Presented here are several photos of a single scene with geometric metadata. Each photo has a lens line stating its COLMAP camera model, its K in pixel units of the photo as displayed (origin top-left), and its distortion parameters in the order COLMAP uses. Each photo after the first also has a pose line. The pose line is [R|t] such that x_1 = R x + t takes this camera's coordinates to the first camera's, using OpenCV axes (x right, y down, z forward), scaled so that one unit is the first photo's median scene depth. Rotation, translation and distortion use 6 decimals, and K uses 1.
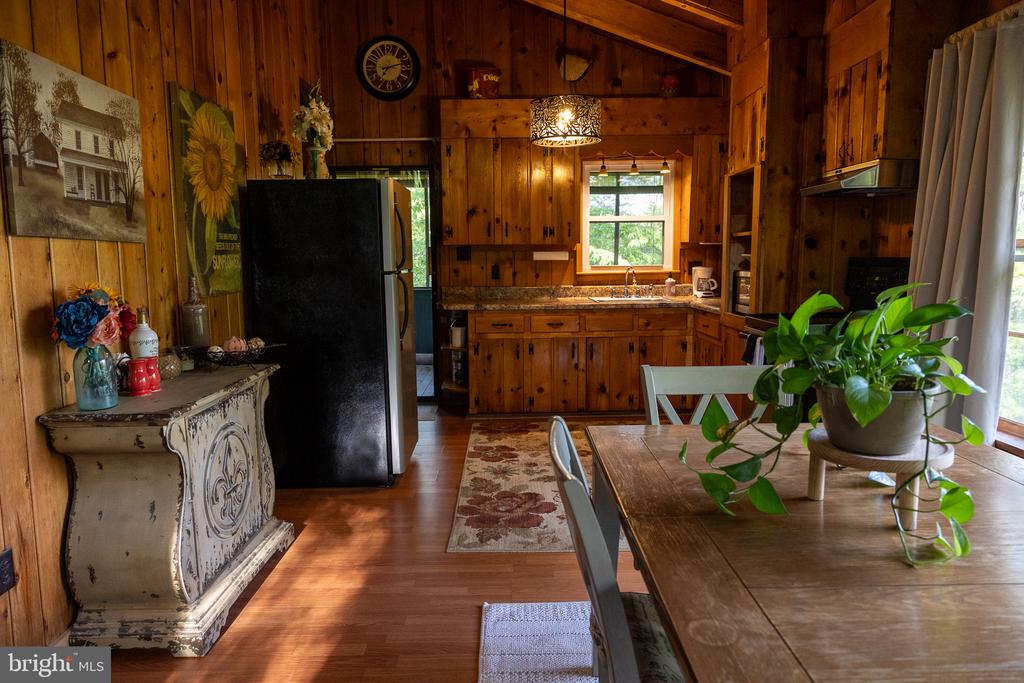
lens RADIAL K [[690.3, 0, 513.1], [0, 690.3, 343.2], [0, 0, 1]] dist [0.012618, -0.005550]
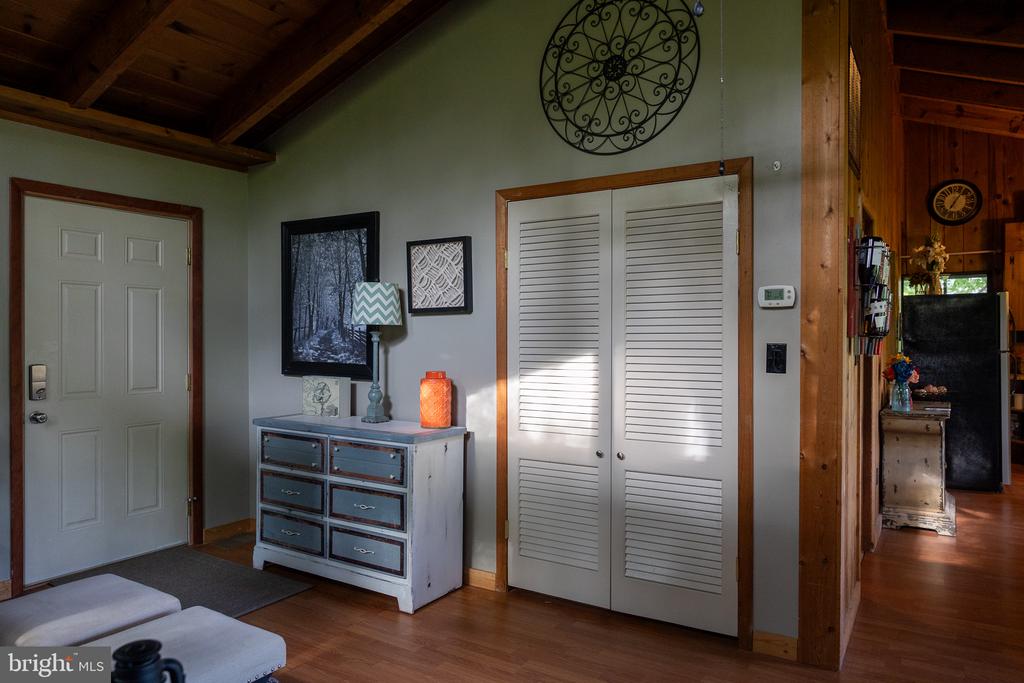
lens RADIAL K [[690.3, 0, 513.6], [0, 690.3, 341.1], [0, 0, 1]] dist [0.012618, -0.005550]
pose [[0.844163, 0.009896, -0.535996, -0.179244], [-0.069708, 0.993367, -0.091445, 0.061193], [0.531535, 0.114558, 0.839254, -0.586729]]
